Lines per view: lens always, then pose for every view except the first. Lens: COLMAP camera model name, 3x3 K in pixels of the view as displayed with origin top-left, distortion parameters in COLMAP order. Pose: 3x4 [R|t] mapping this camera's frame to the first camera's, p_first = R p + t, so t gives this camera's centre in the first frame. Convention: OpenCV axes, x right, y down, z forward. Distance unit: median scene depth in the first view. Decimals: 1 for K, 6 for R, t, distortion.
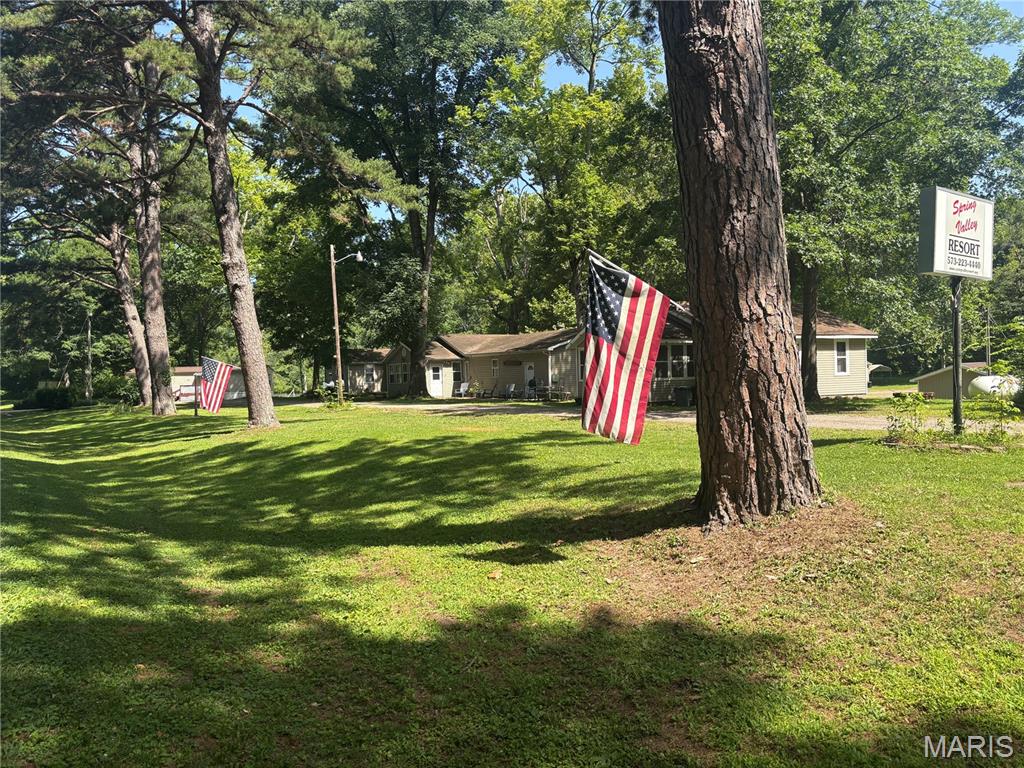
lens RADIAL K [[782.0, 0, 522.7], [0, 782.0, 382.6], [0, 0, 1]] dist [0.072451, -0.071685]
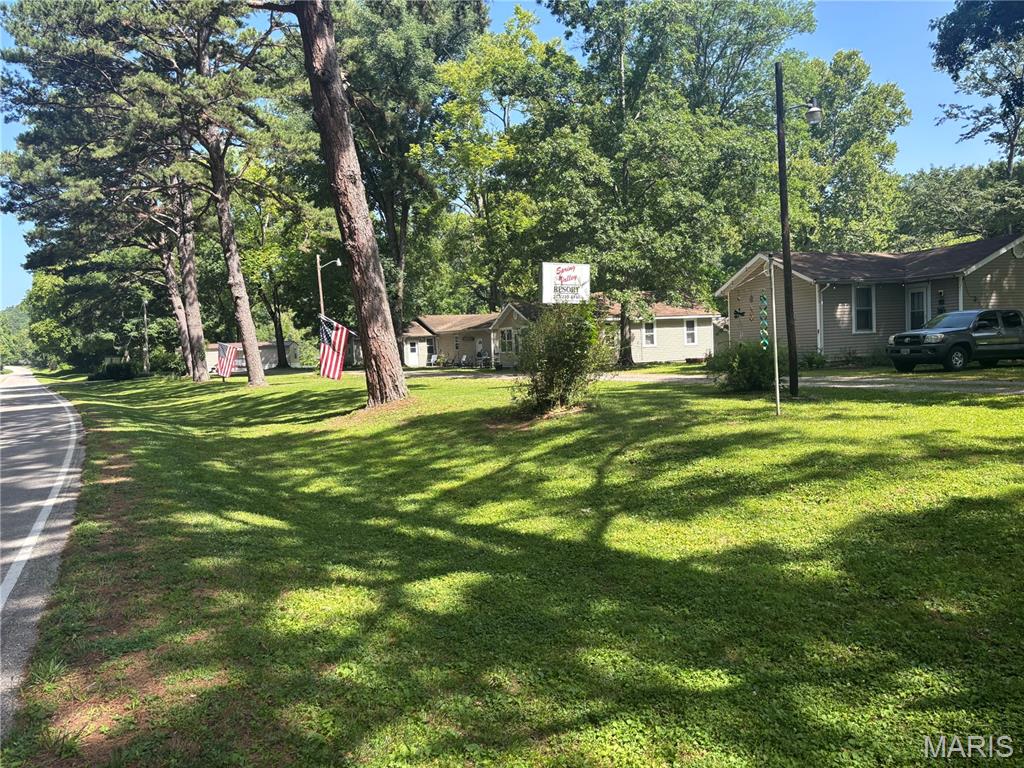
lens RADIAL K [[782.0, 0, 512.9], [0, 782.0, 381.7], [0, 0, 1]] dist [0.072451, -0.071685]
pose [[0.997842, -0.012576, -0.064451, 0.228507], [0.015065, 0.999154, 0.038271, -0.004238], [0.063915, -0.039159, 0.997187, -0.434424]]
